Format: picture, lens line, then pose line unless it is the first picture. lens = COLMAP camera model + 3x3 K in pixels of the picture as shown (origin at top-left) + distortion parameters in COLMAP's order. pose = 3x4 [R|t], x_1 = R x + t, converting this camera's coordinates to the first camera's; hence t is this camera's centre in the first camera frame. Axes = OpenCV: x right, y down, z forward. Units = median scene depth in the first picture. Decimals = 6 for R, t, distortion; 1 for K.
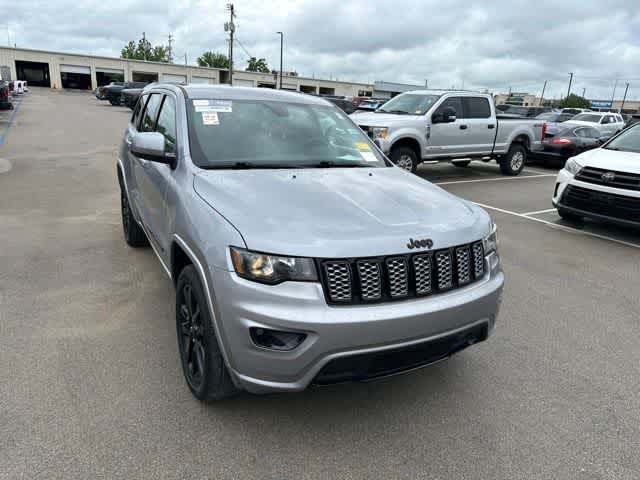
lens RADIAL K [[448.6, 0, 320.2], [0, 448.6, 239.8], [0, 0, 1]] dist [0.027470, -0.031625]
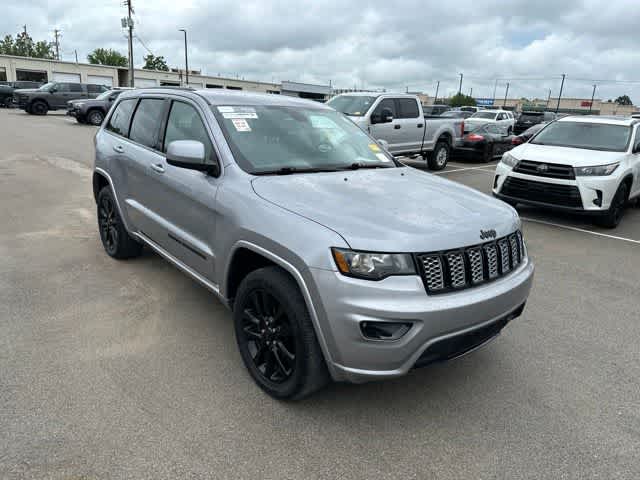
lens RADIAL K [[448.6, 0, 320.3], [0, 448.6, 239.6], [0, 0, 1]] dist [0.027470, -0.031625]
pose [[0.979474, -0.064587, 0.190945, -0.239970], [0.064352, 0.997900, 0.007438, -0.008023], [-0.191024, 0.005002, 0.981573, -0.018830]]
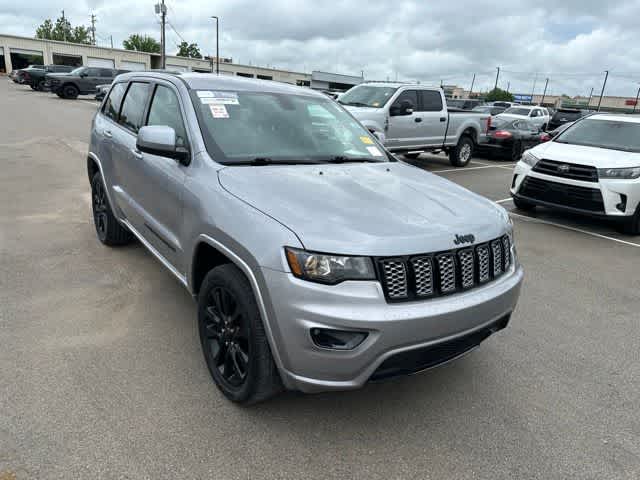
lens RADIAL K [[448.6, 0, 320.3], [0, 448.6, 246.4], [0, 0, 1]] dist [0.027470, -0.031625]
pose [[0.990674, -0.026929, 0.133567, -0.142858], [0.022270, 0.999094, 0.036253, -0.011355], [-0.134422, -0.032940, 0.990377, 0.012981]]
